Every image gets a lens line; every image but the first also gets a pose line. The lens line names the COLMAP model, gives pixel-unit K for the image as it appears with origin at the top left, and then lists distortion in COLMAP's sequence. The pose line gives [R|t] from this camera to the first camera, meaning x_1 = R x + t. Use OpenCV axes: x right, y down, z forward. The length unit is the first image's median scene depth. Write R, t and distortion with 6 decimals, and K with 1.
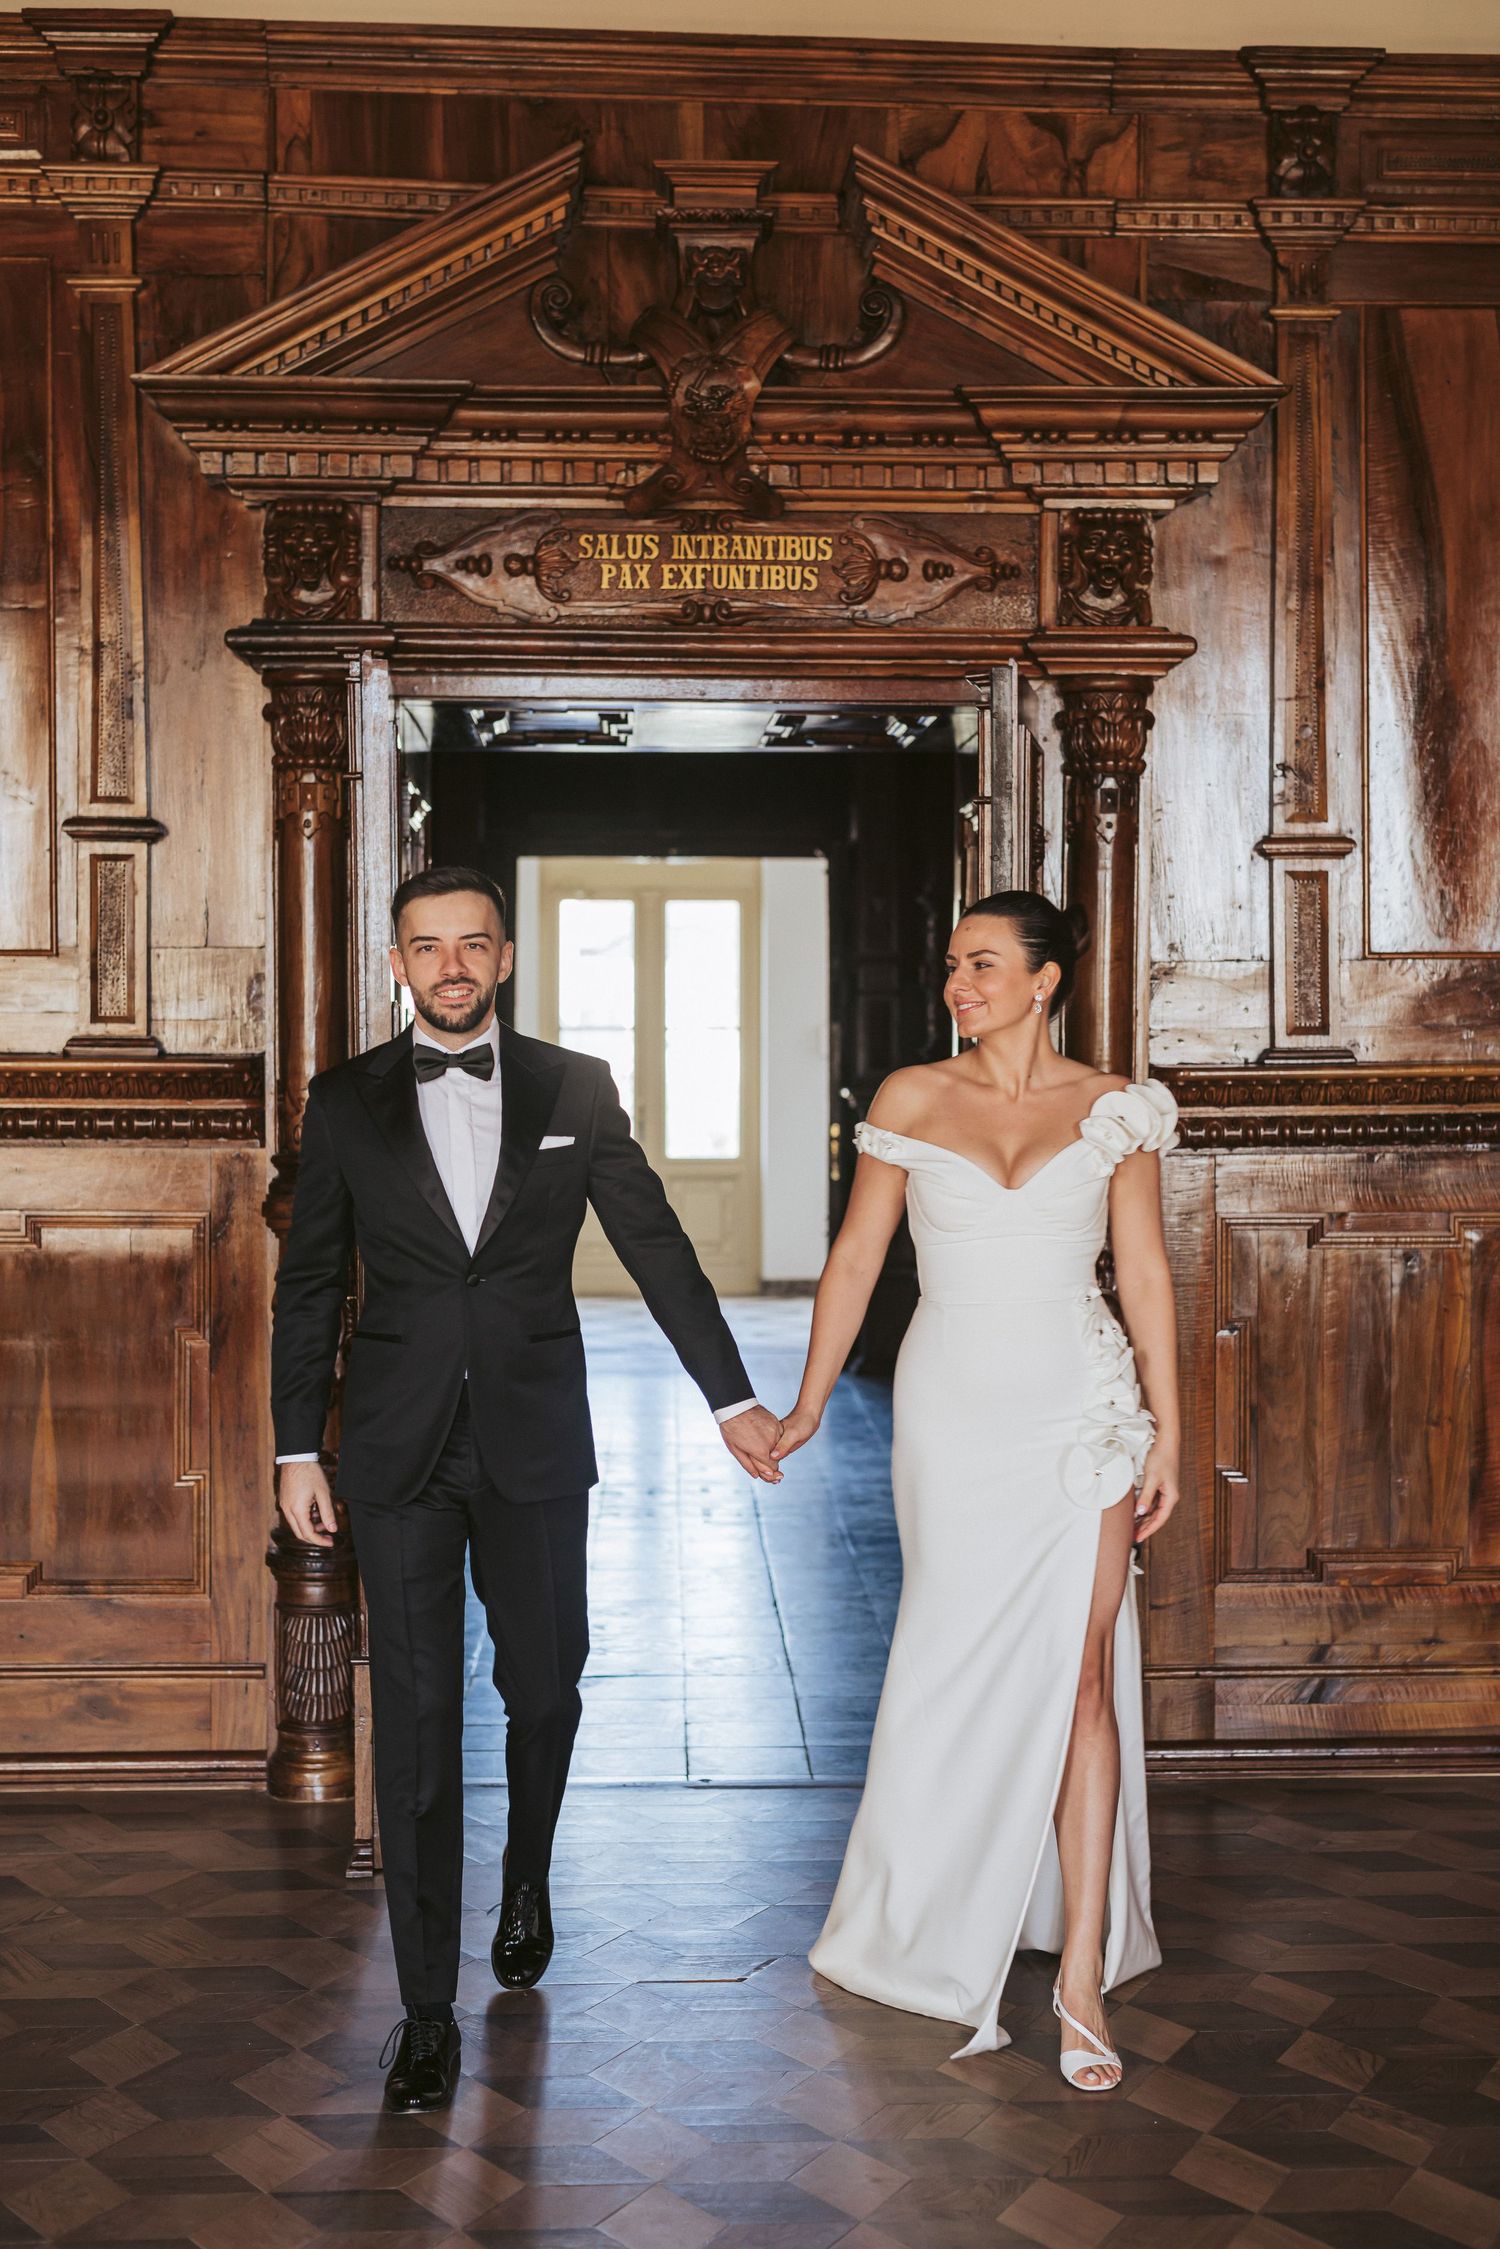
lens RADIAL K [[3119.8, 0, 748.4], [0, 3119.8, 1135.0], [0, 0, 1]] dist [0.008517, 0.000000]
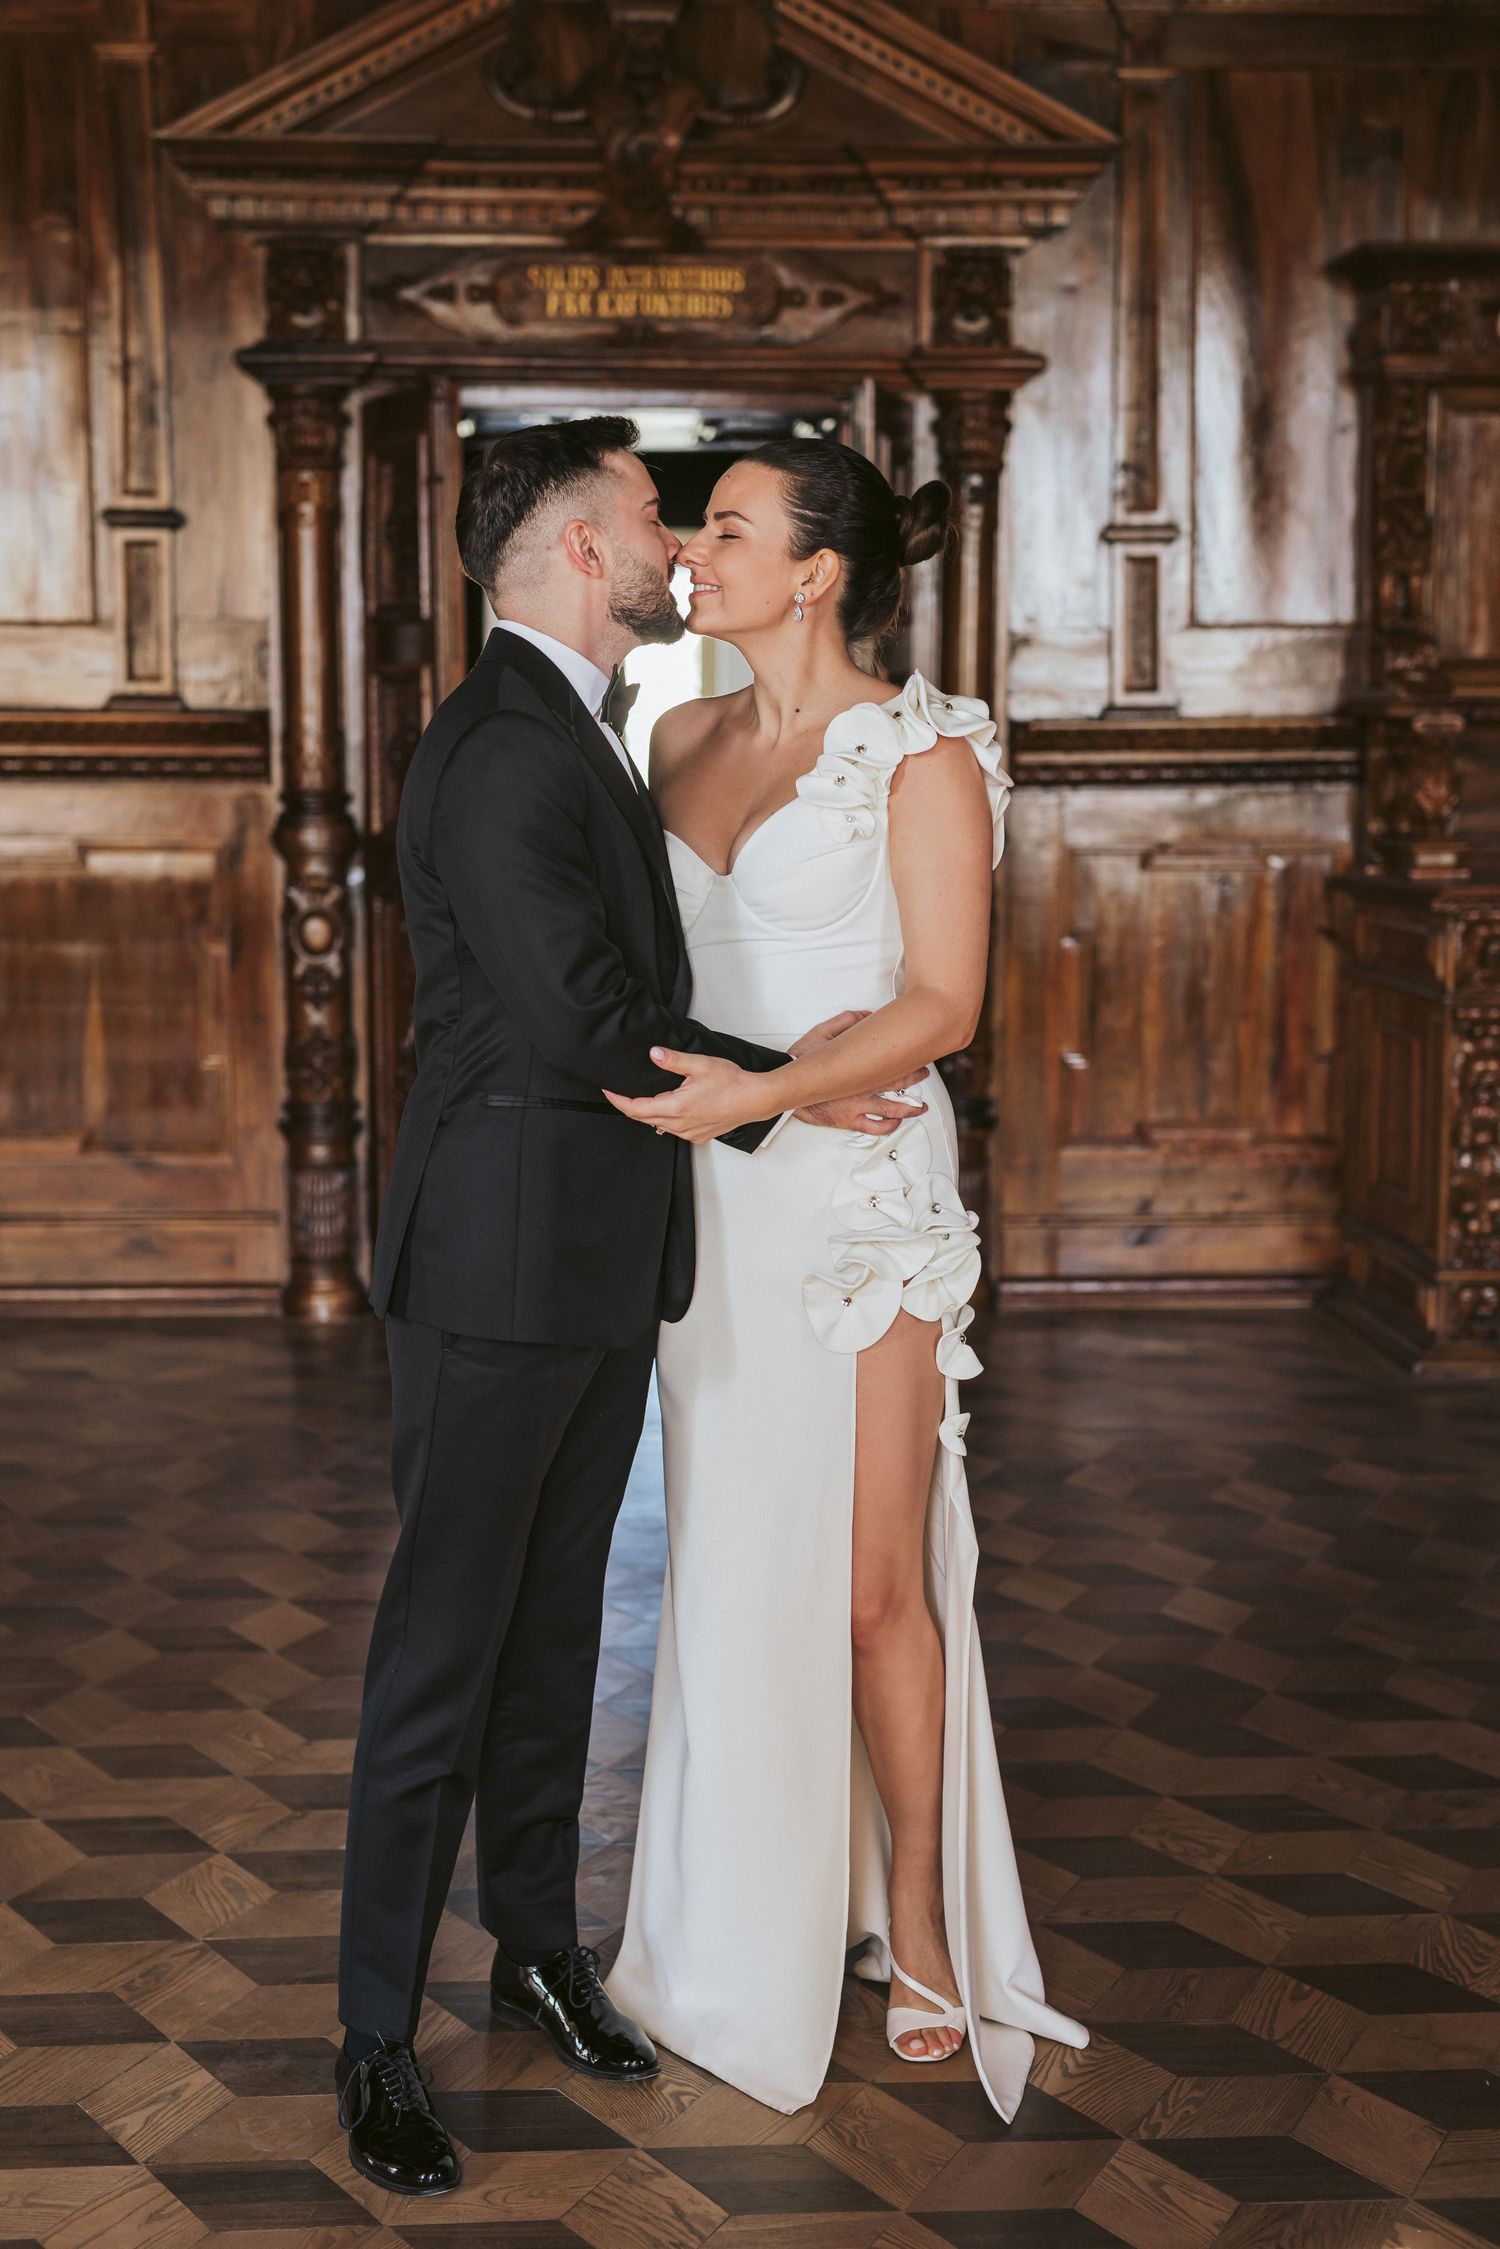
lens RADIAL K [[3119.8, 0, 736.7], [0, 3119.8, 1123.1], [0, 0, 1]] dist [0.008517, 0.000000]
pose [[1.000000, 0.000561, 0.000639, 0.023710], [-0.000622, 0.994916, 0.100704, 0.011821], [-0.000579, -0.100704, 0.994916, -0.213464]]
